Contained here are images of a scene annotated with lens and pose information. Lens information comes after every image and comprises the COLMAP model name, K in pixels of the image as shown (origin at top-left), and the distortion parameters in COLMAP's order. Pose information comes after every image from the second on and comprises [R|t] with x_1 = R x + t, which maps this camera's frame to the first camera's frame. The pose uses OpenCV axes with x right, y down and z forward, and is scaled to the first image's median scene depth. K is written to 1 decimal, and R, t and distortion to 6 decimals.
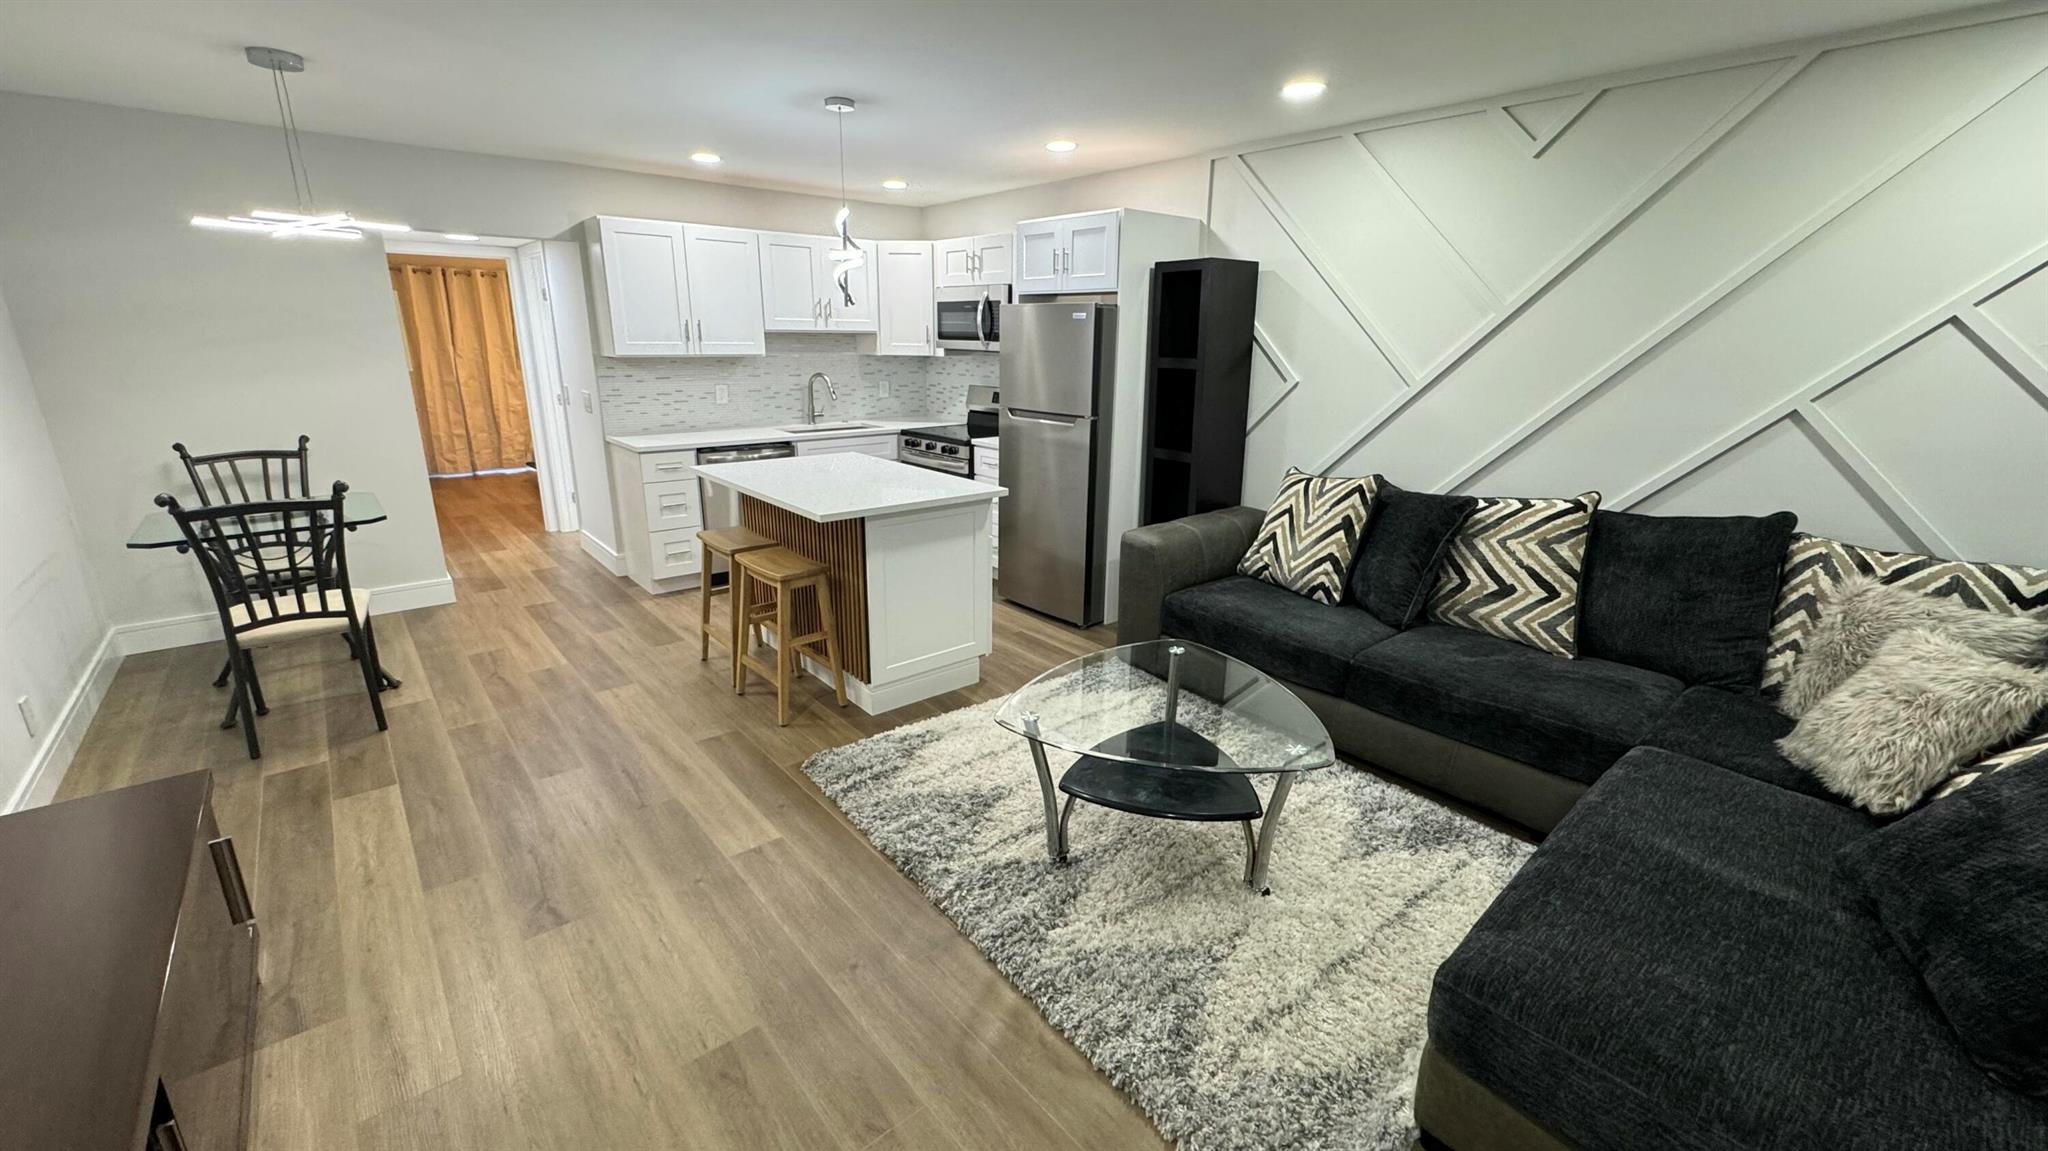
lens RADIAL K [[817.8, 0, 1025.0], [0, 817.8, 572.7], [0, 0, 1]] dist [-0.003286, 0.000195]
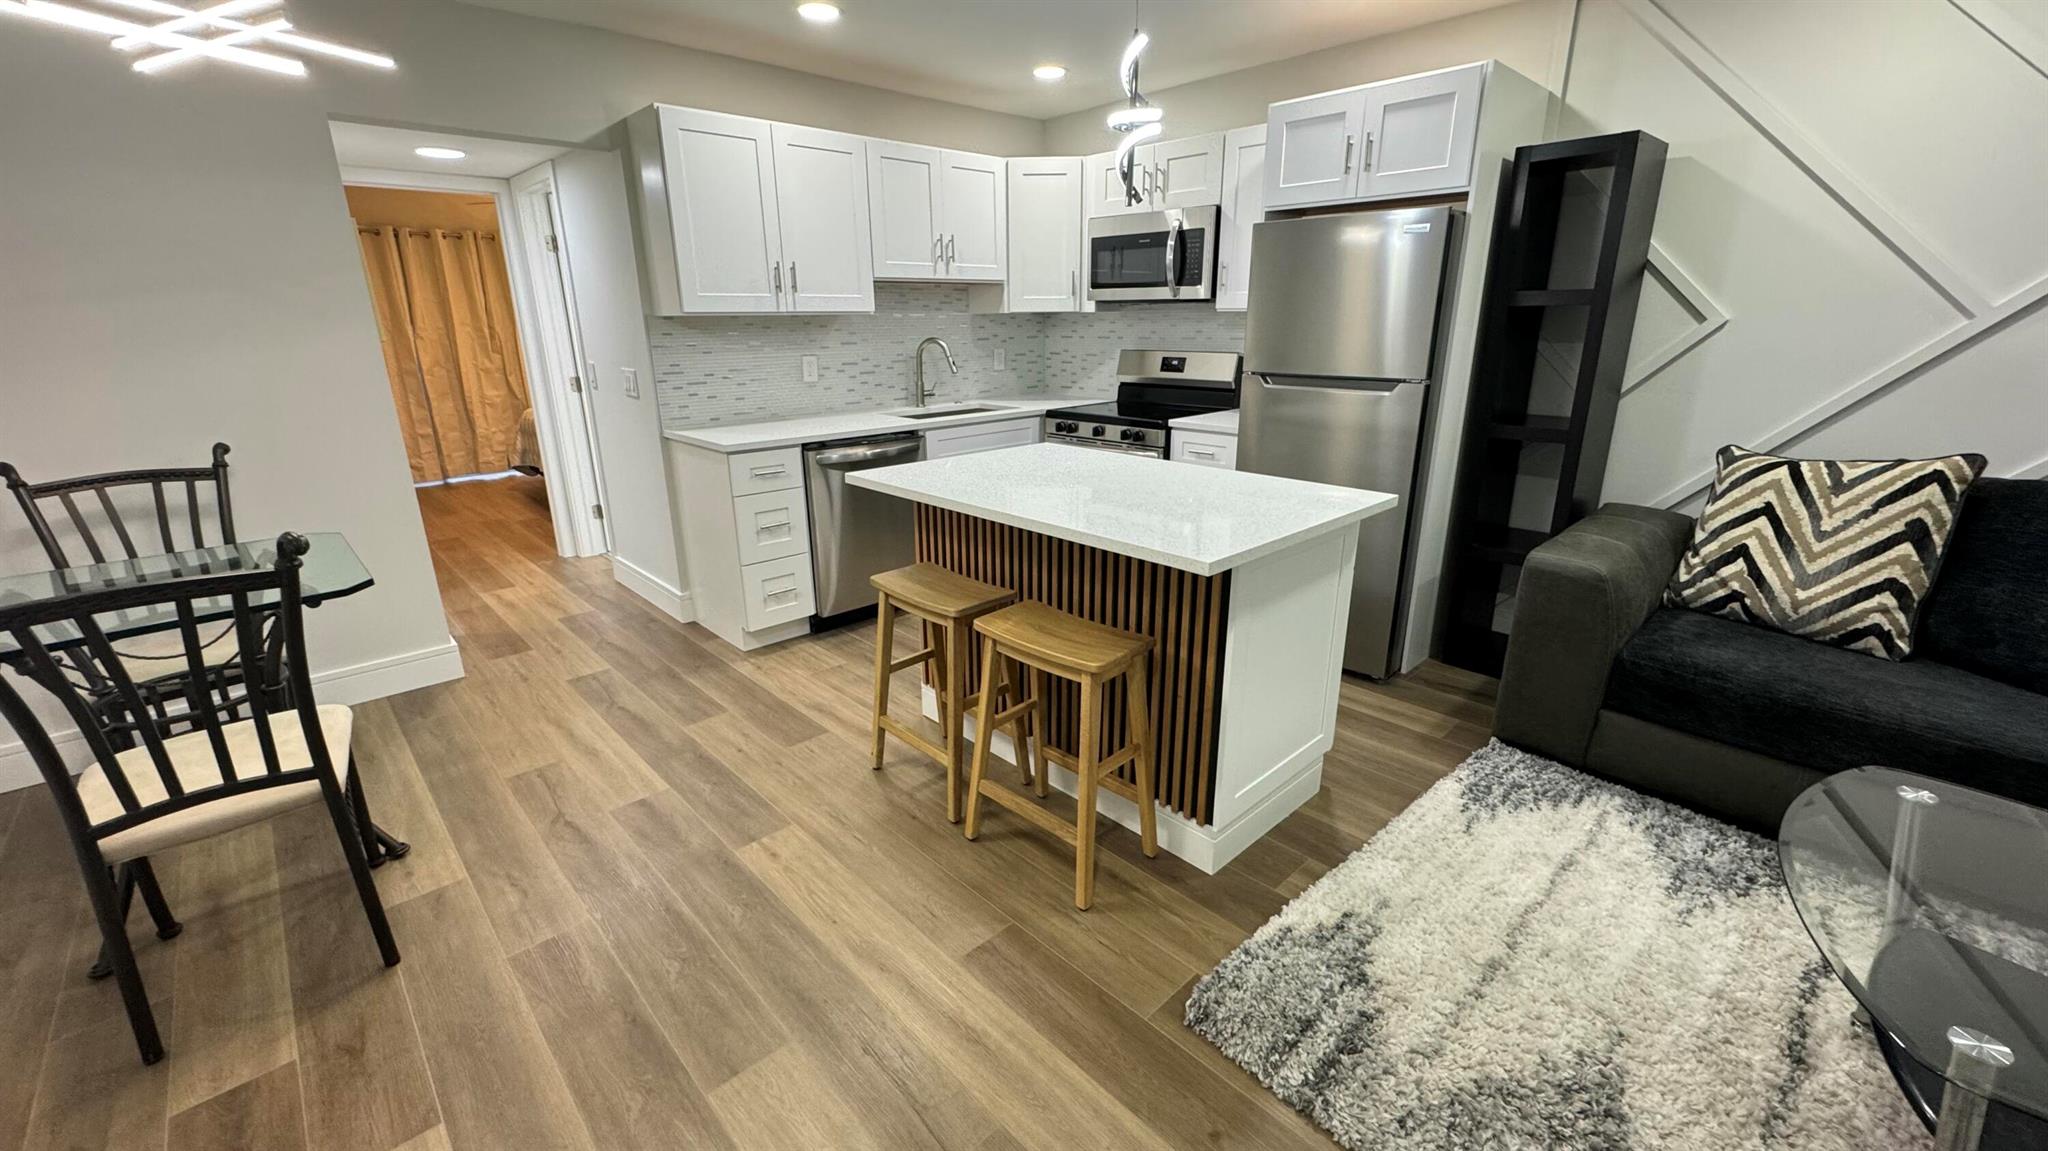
lens RADIAL K [[817.8, 0, 1024.6], [0, 817.8, 572.2], [0, 0, 1]] dist [-0.003286, 0.000195]
pose [[0.998400, -0.037346, 0.042451, -0.349031], [0.036458, 0.999104, 0.021505, -0.070663], [-0.043216, -0.019923, 0.998867, 0.405890]]
